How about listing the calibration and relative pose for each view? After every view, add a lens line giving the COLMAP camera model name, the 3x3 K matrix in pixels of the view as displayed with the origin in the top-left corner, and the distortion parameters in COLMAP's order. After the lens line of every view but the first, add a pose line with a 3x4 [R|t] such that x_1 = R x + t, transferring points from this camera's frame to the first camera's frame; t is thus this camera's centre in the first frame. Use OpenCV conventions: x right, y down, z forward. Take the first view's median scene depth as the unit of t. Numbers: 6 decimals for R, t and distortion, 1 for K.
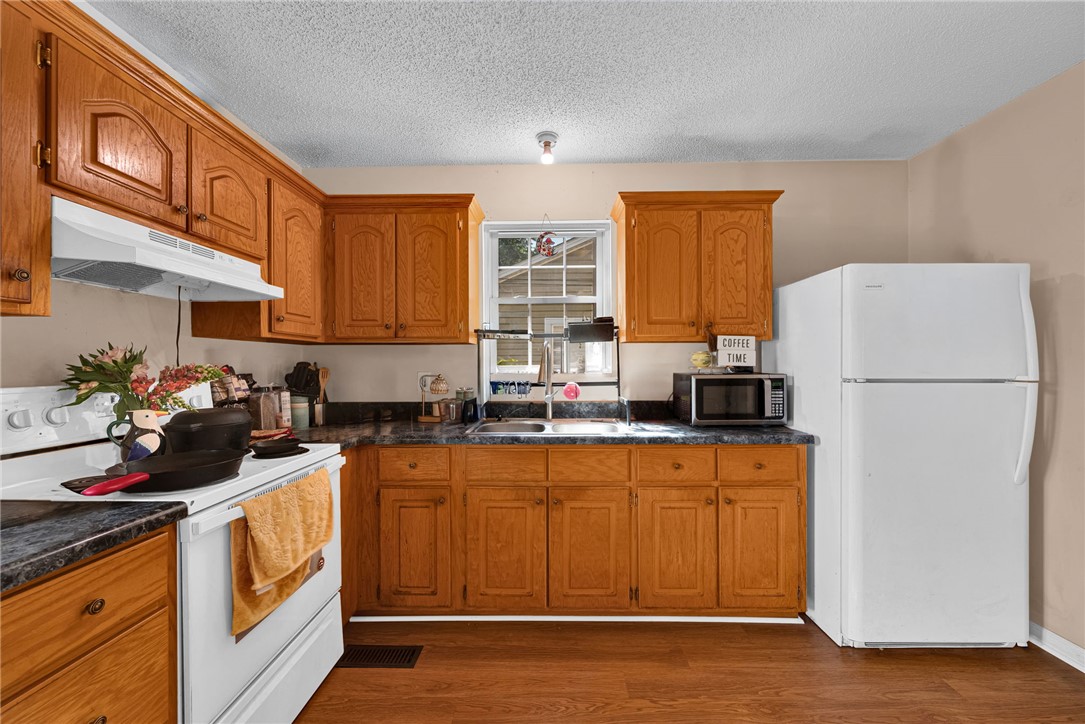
lens RADIAL K [[426.9, 0, 546.5], [0, 426.9, 363.2], [0, 0, 1]] dist [-0.000998, -0.000120]
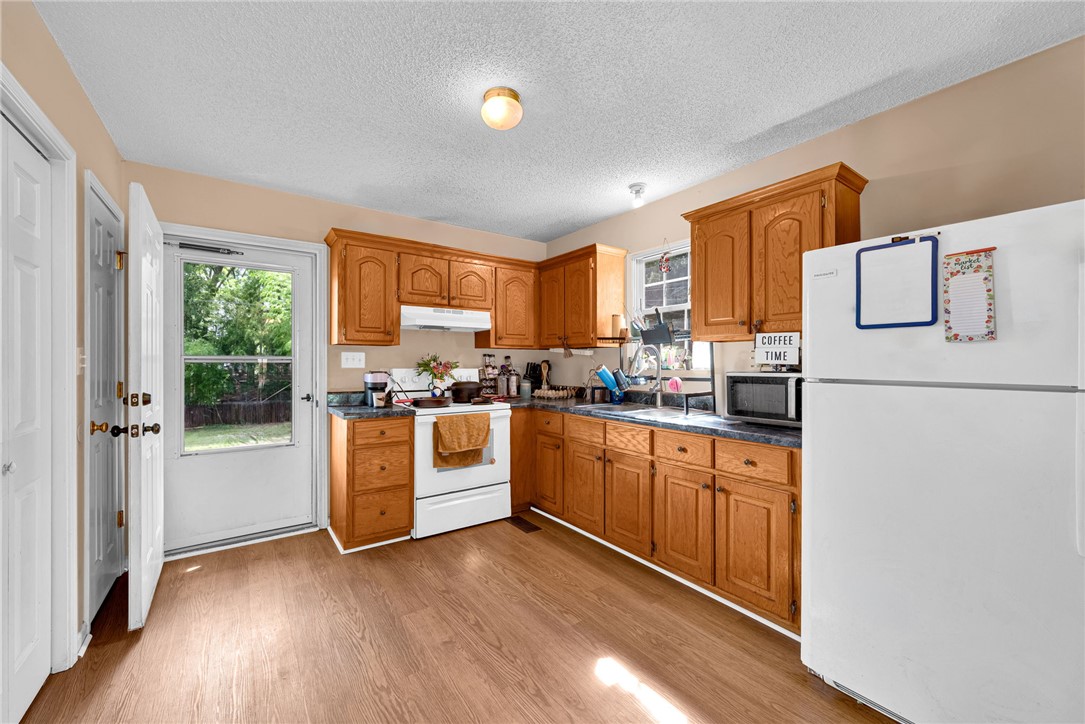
lens RADIAL K [[426.9, 0, 546.5], [0, 426.9, 363.2], [0, 0, 1]] dist [-0.000998, -0.000120]
pose [[0.599236, 0.004906, -0.800557, 0.982761], [-0.002732, 0.999988, 0.004083, 0.002068], [0.800567, -0.000259, 0.599243, 0.006047]]
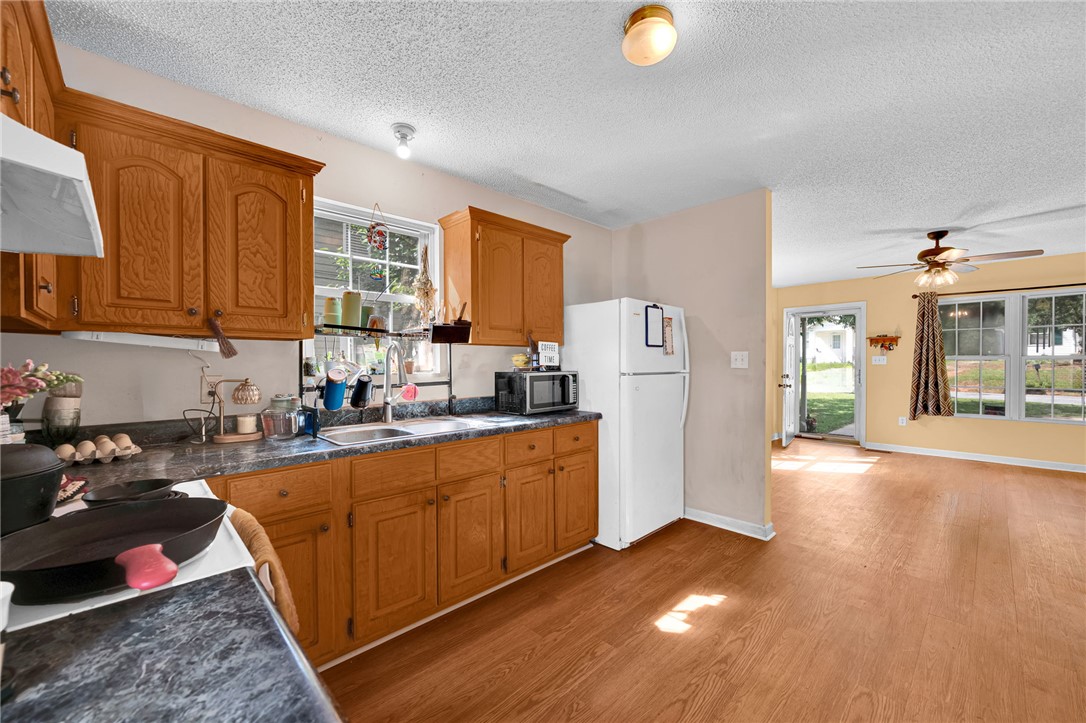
lens RADIAL K [[430.5, 0, 545.1], [0, 430.5, 365.8], [0, 0, 1]] dist [0.000775, 0.000078]
pose [[0.709187, -0.005170, 0.705001, -0.518431], [0.003120, 0.999986, 0.004194, 0.002338], [-0.705014, -0.000774, 0.709193, 0.094897]]
